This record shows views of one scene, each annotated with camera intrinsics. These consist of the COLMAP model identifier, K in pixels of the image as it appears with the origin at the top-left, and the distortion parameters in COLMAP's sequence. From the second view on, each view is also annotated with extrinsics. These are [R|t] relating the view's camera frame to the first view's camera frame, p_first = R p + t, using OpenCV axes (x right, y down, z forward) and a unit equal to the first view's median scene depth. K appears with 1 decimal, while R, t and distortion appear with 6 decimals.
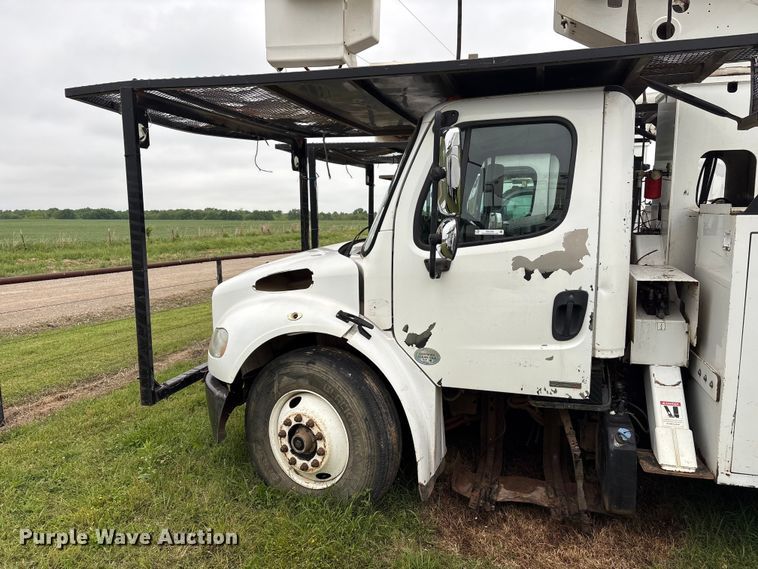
lens RADIAL K [[590.8, 0, 381.3], [0, 590.8, 284.9], [0, 0, 1]] dist [0.037641, -0.031120]
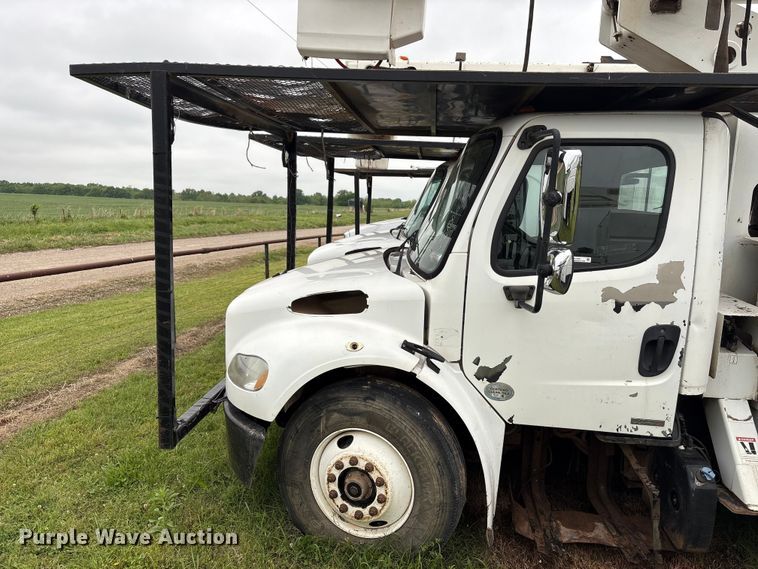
lens RADIAL K [[590.8, 0, 376.6], [0, 590.8, 283.6], [0, 0, 1]] dist [0.037641, -0.031120]
pose [[0.985073, 0.017346, 0.171264, -0.260894], [-0.021253, 0.999554, 0.021002, -0.059358], [-0.170823, -0.024328, 0.985001, 0.126047]]
